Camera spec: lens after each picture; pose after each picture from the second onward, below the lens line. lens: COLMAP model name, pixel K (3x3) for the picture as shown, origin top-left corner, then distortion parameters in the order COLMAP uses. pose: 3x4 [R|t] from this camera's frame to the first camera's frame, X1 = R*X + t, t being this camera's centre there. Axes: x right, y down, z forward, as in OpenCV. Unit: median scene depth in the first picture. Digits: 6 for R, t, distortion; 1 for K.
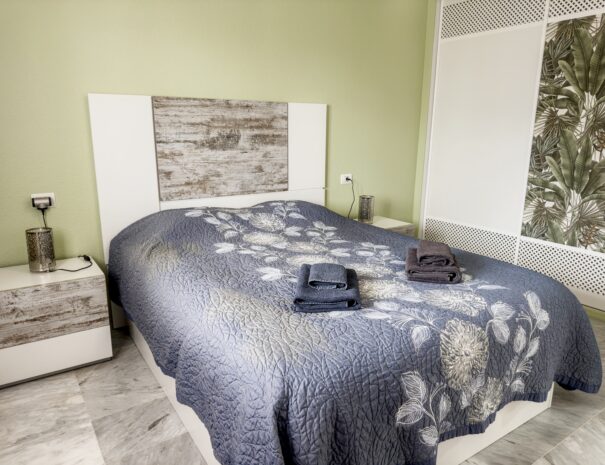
lens RADIAL K [[428.8, 0, 302.5], [0, 428.8, 232.5], [0, 0, 1]] dist [0.095191, -0.129574]
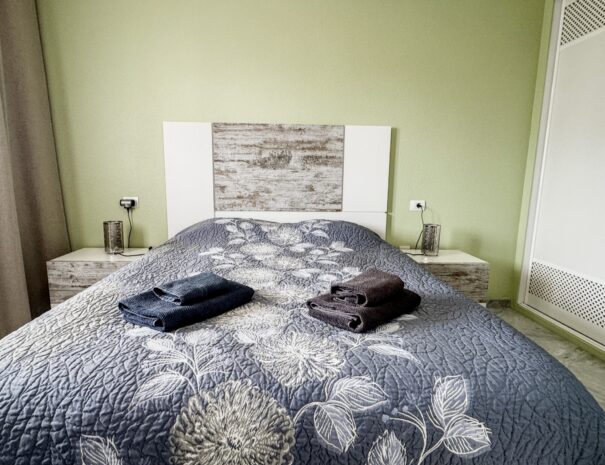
lens RADIAL K [[343.0, 0, 298.5], [0, 343.0, 230.7], [0, 0, 1]] dist [-0.001630, -0.000145]
pose [[0.854590, 0.086400, -0.512065, 0.338562], [-0.129548, 0.990357, -0.049103, -0.000963], [0.502885, 0.108300, 0.857542, 0.305552]]
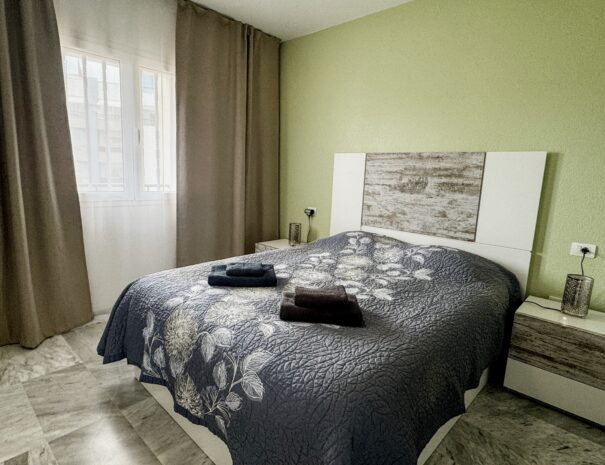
lens RADIAL K [[340.7, 0, 302.5], [0, 340.7, 232.5], [0, 0, 1]] dist [0.000890, 0.000504]
pose [[0.231630, 0.166886, -0.958382, 0.686054], [-0.271883, 0.957022, 0.100939, -0.104143], [0.934038, 0.237187, 0.267048, 0.503700]]
